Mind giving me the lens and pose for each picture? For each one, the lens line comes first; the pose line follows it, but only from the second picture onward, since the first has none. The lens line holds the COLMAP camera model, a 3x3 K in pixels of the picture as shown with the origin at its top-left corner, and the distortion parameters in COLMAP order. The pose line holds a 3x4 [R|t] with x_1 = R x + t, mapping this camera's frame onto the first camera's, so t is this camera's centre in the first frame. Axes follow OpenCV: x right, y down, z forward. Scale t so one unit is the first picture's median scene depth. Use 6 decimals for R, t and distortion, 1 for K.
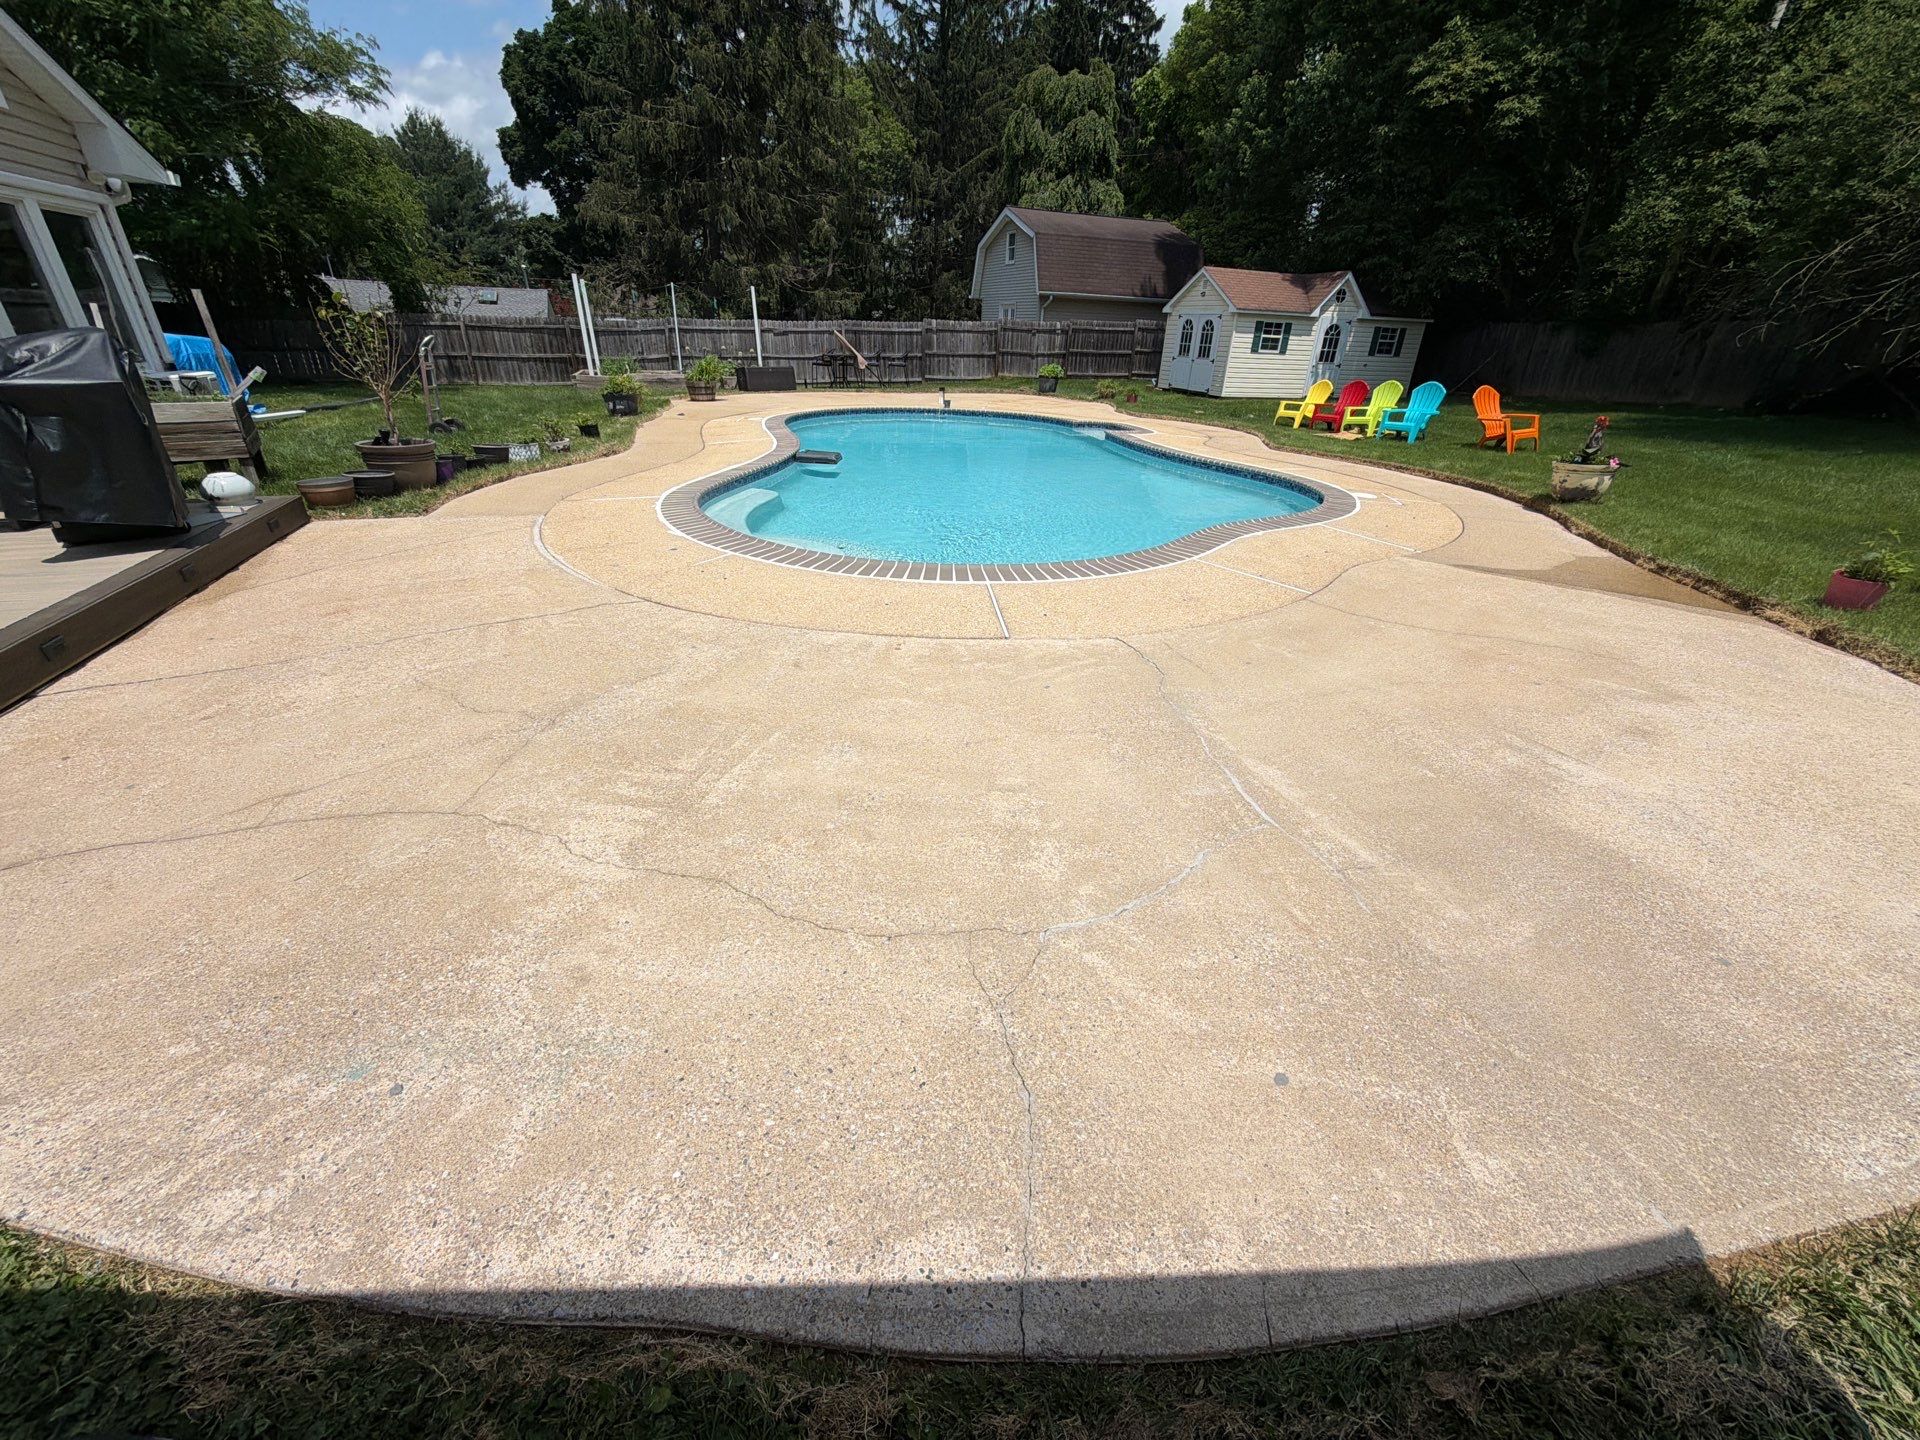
lens RADIAL K [[765.0, 0, 965.2], [0, 765.0, 715.2], [0, 0, 1]] dist [0.000660, -0.000092]
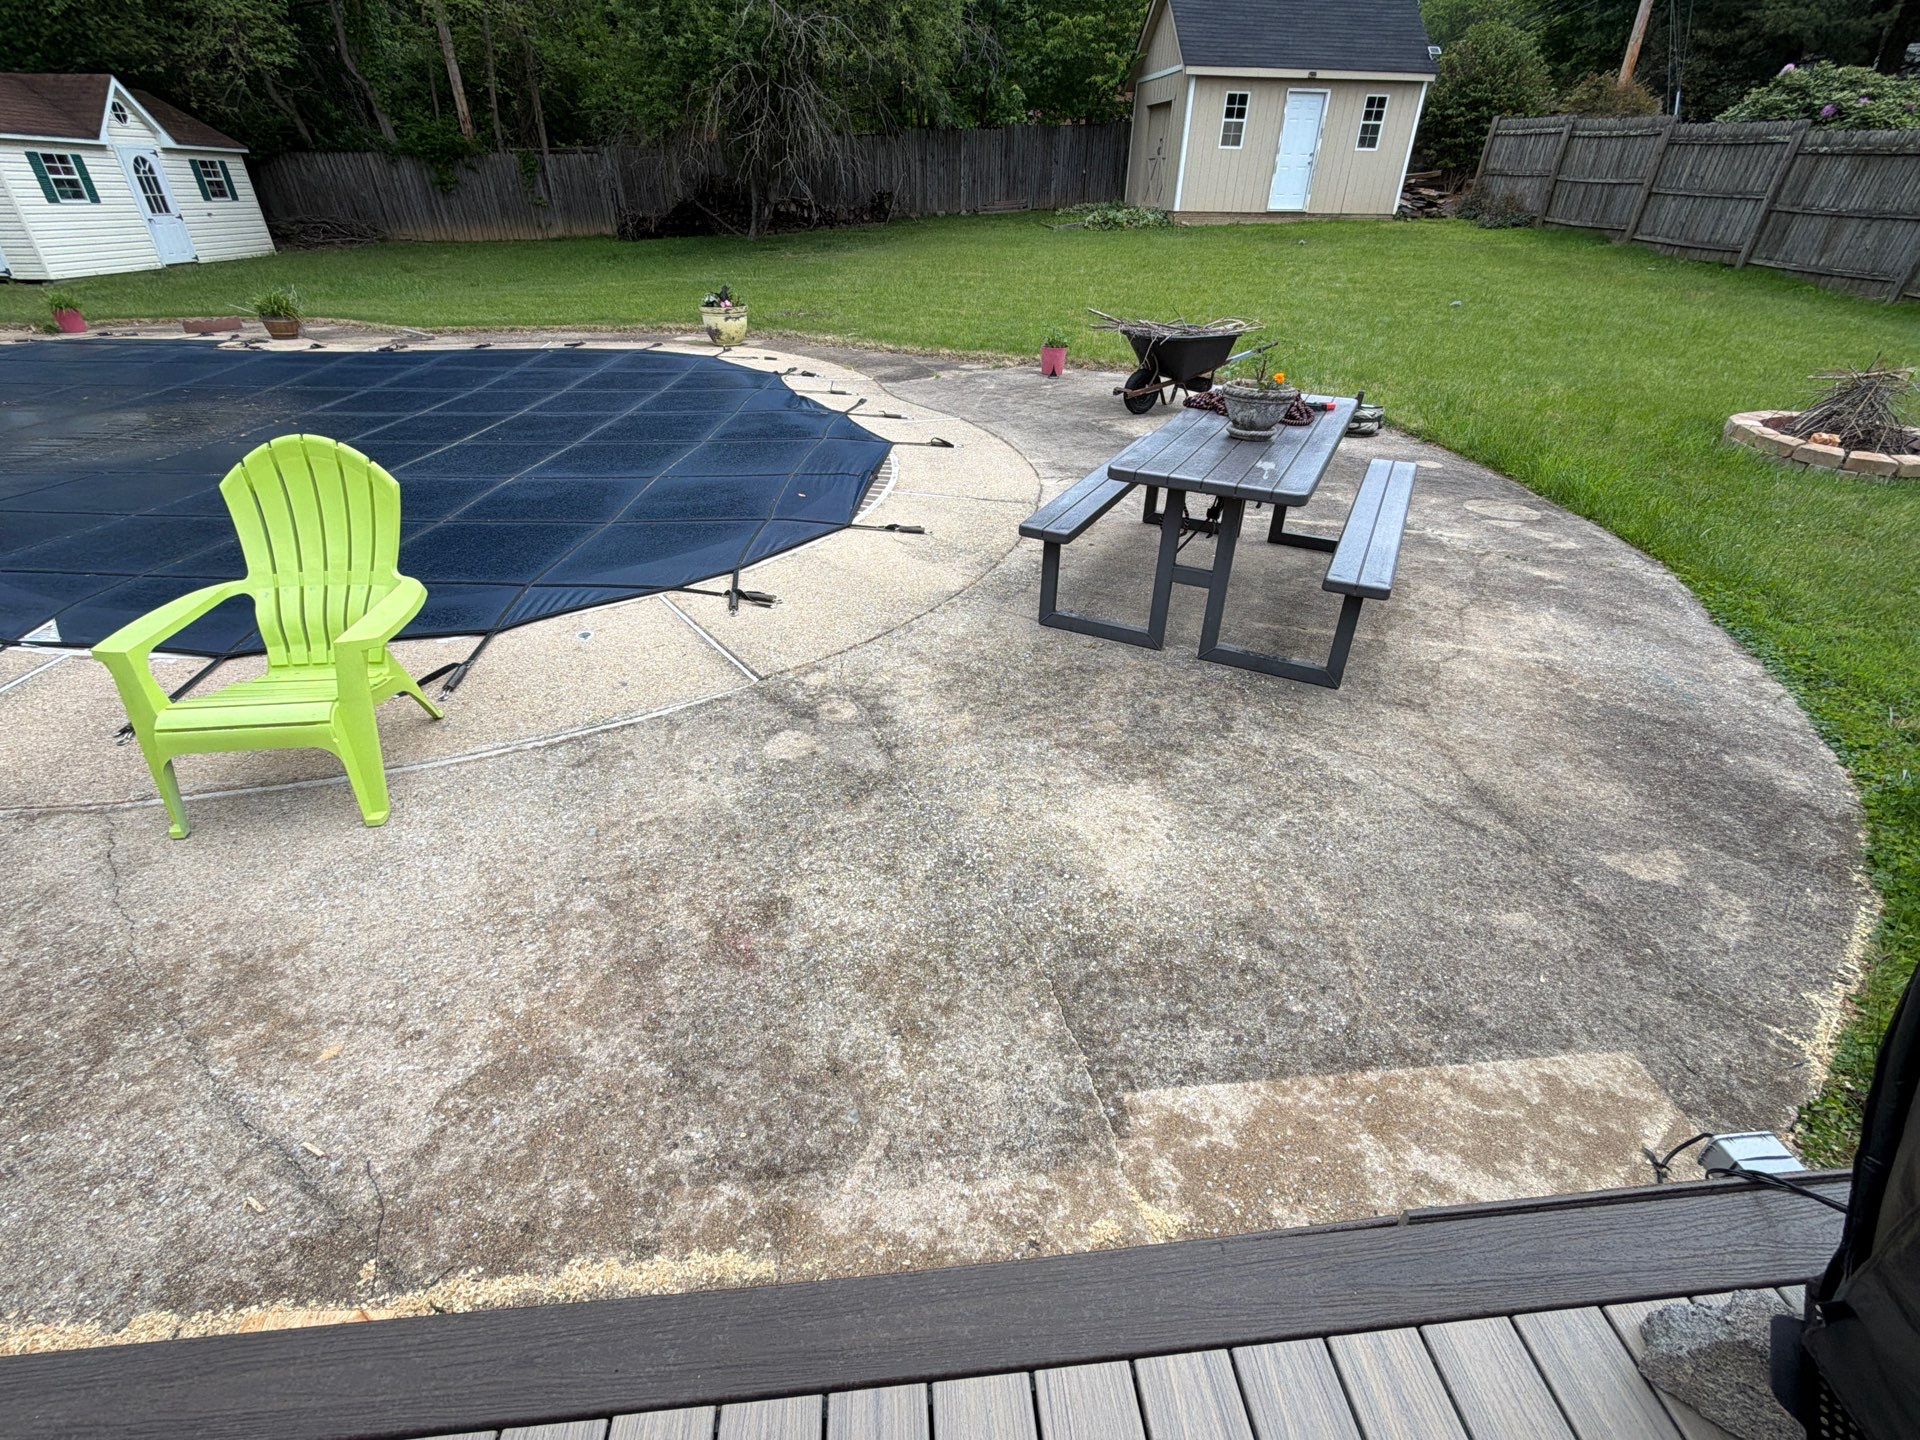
lens RADIAL K [[860.5, 0, 962.3], [0, 860.5, 722.4], [0, 0, 1]] dist [0.000485, -0.000561]
pose [[0.251286, -0.534957, 0.806645, -0.243439], [0.431681, 0.807853, 0.401280, -0.083890], [-0.866318, 0.247377, 0.433932, 0.135417]]
